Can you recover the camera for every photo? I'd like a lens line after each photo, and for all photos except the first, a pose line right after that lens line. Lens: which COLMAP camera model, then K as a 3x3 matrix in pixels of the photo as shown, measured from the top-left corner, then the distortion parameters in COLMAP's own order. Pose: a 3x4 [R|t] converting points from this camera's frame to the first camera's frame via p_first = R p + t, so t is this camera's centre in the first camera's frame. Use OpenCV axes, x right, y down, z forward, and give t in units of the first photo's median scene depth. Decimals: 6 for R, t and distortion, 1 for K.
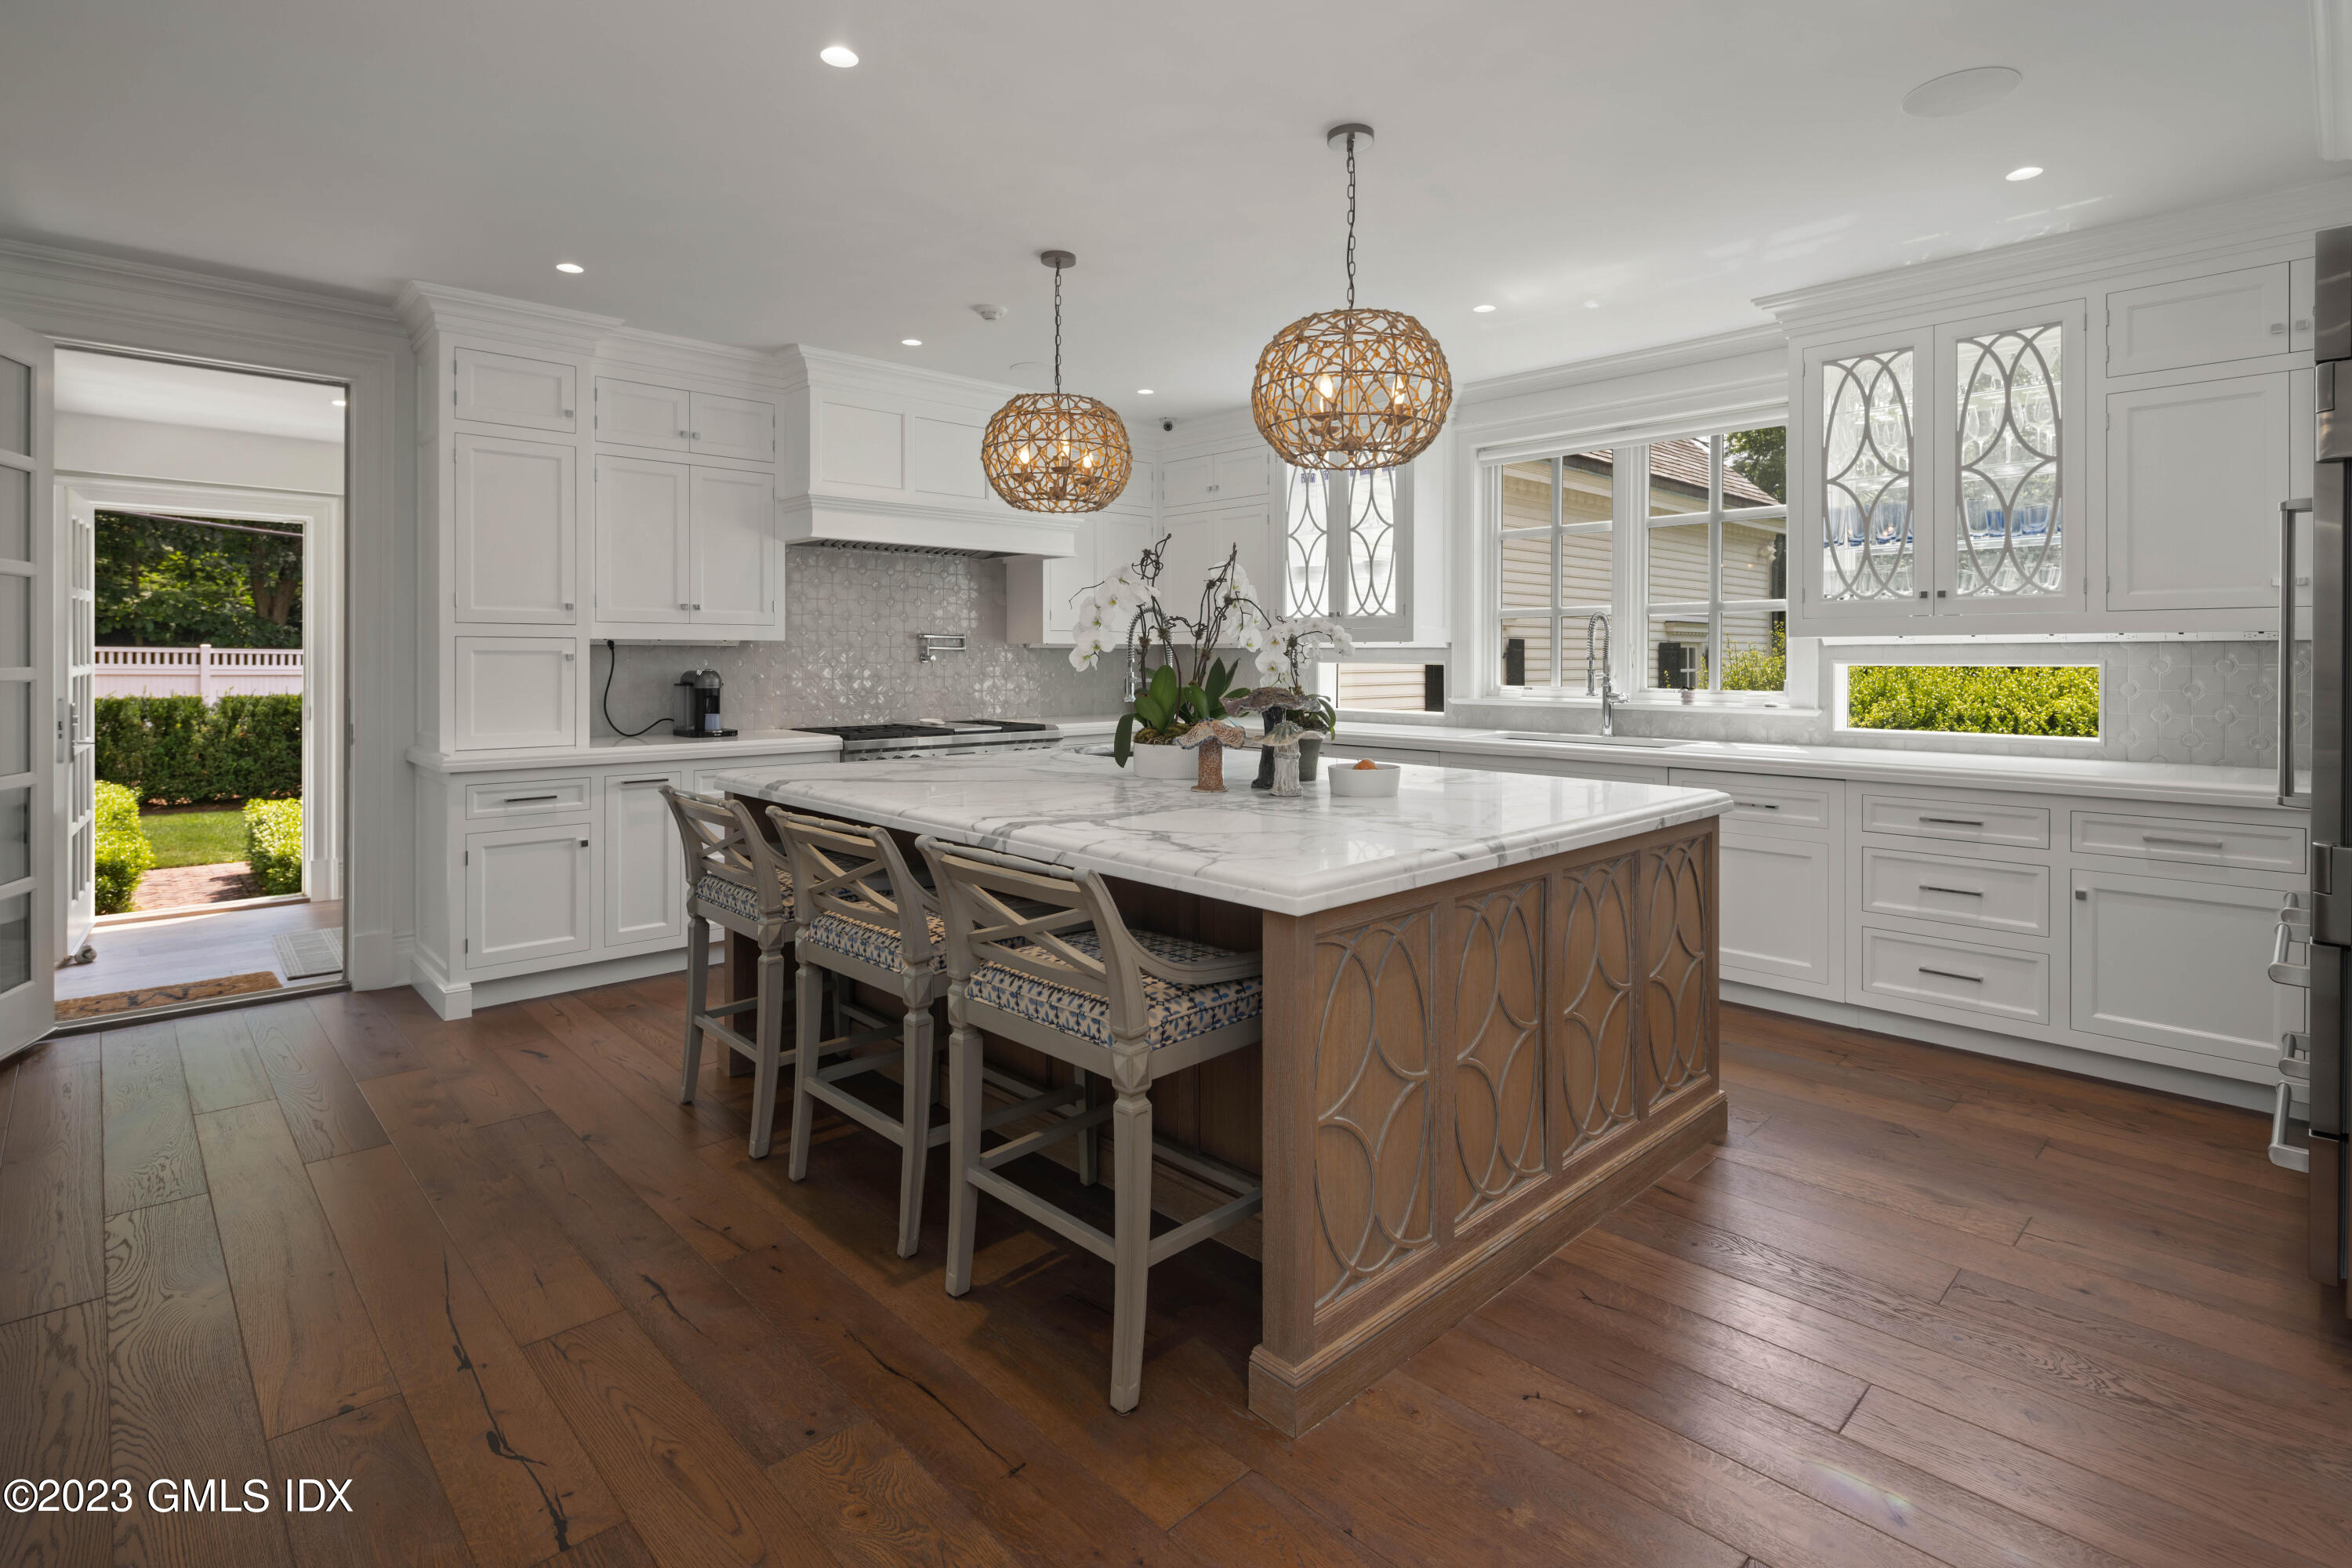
lens RADIAL K [[1144.2, 0, 1174.4], [0, 1144.2, 666.3], [0, 0, 1]] dist [0.003648, -0.003022]
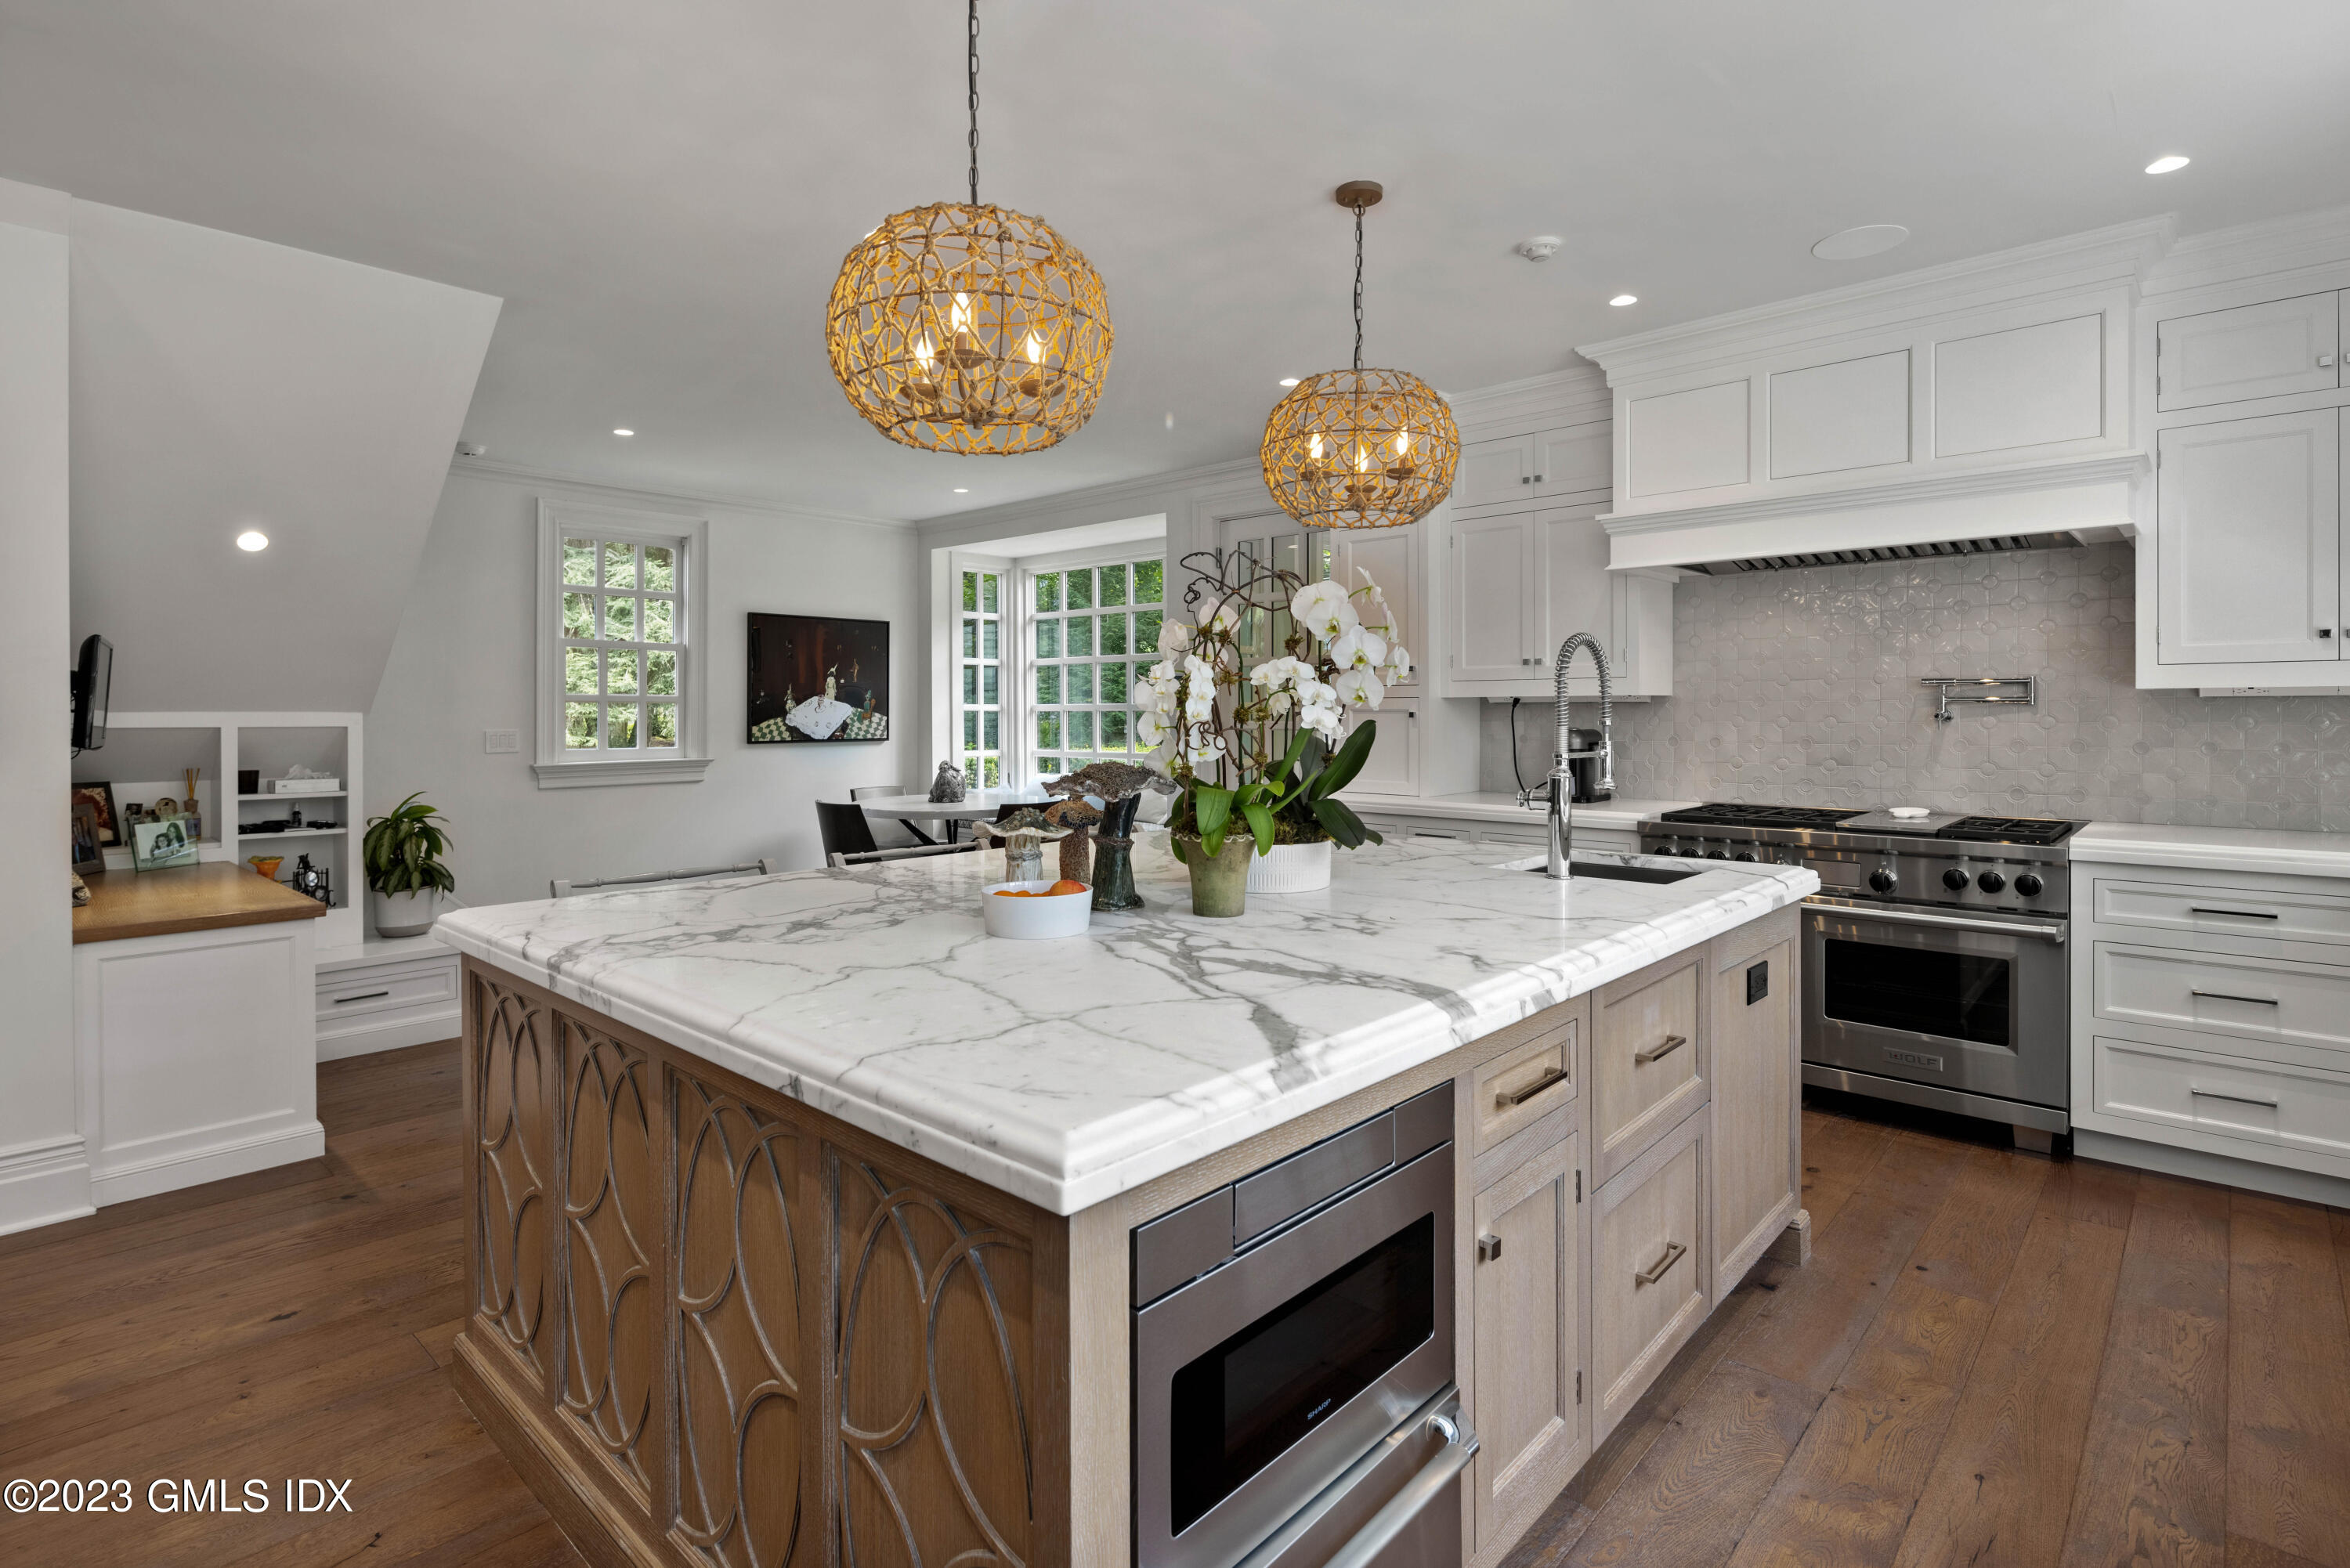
lens RADIAL K [[1143.1, 0, 1167.9], [0, 1143.1, 734.1], [0, 0, 1]] dist [0.003648, -0.003022]
pose [[0.066487, 0.018107, -0.997623, 0.546620], [-0.005025, 0.999829, 0.017812, -0.007730], [0.997775, 0.003829, 0.066567, 0.691573]]
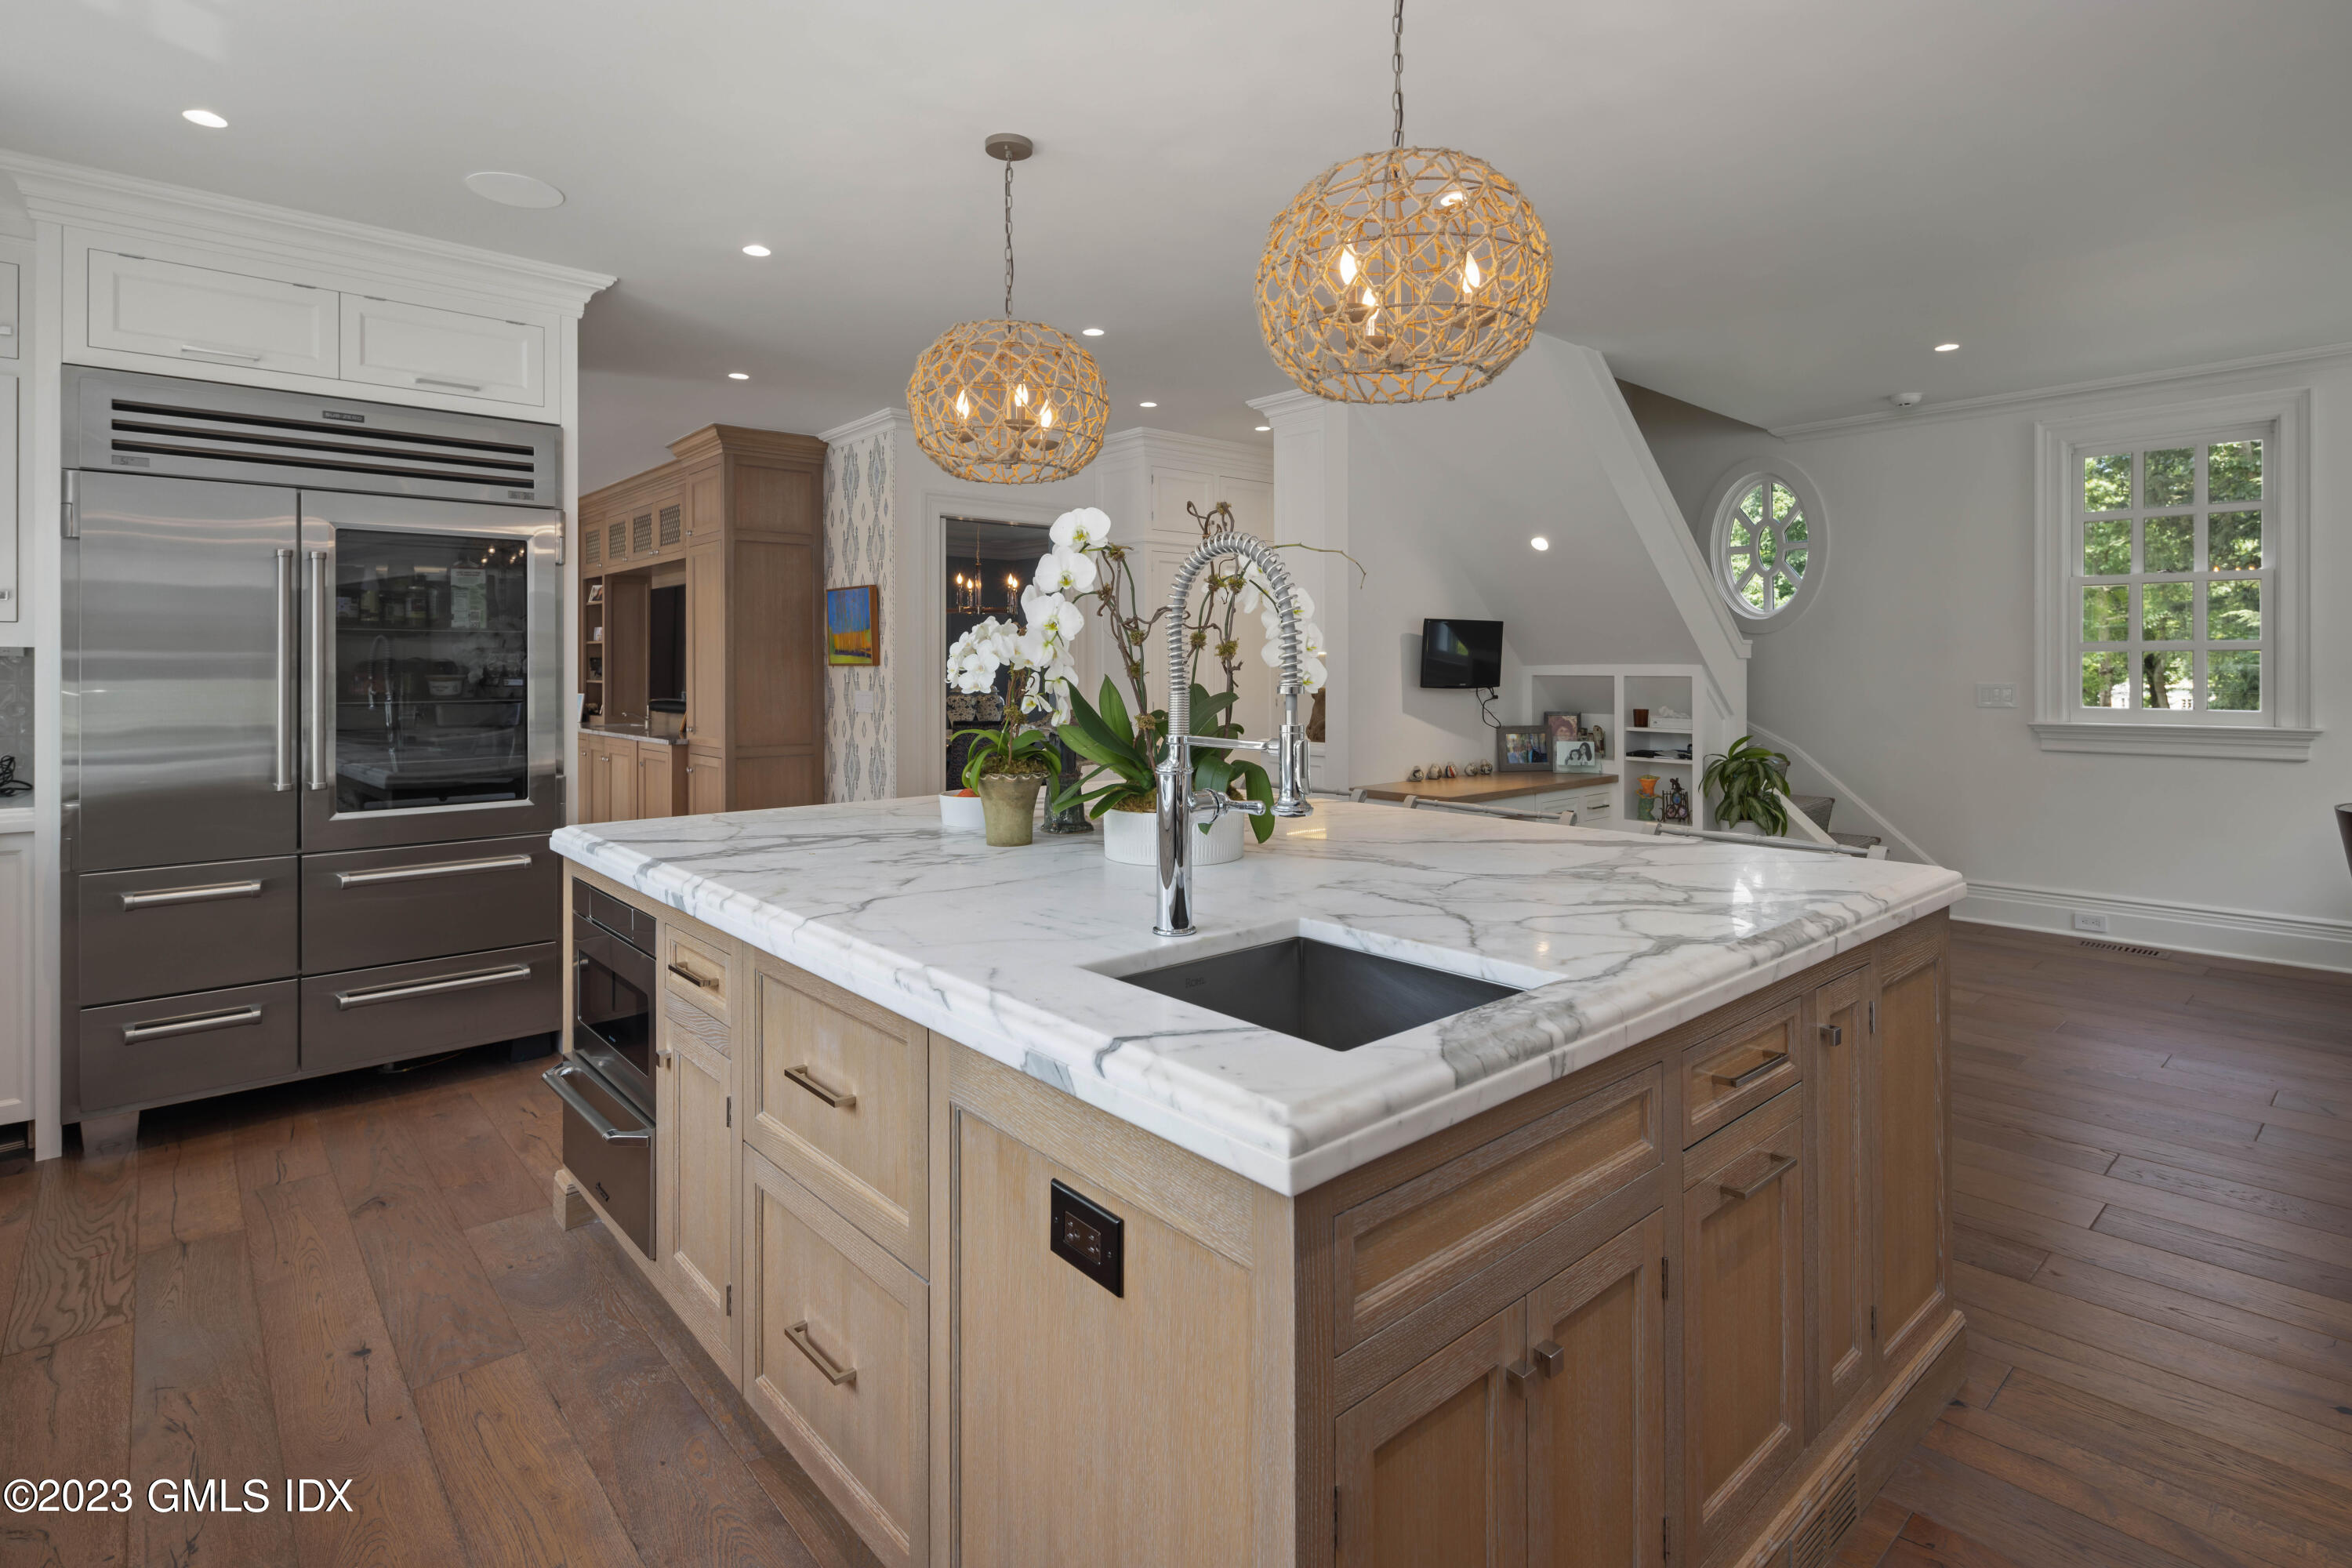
lens RADIAL K [[1144.2, 0, 1183.6], [0, 1144.2, 660.4], [0, 0, 1]] dist [0.003648, -0.003022]
pose [[-0.999628, 0.002201, 0.027182, -0.015569], [0.002241, 0.999996, 0.001460, -0.012646], [-0.027179, 0.001520, -0.999629, 1.278859]]
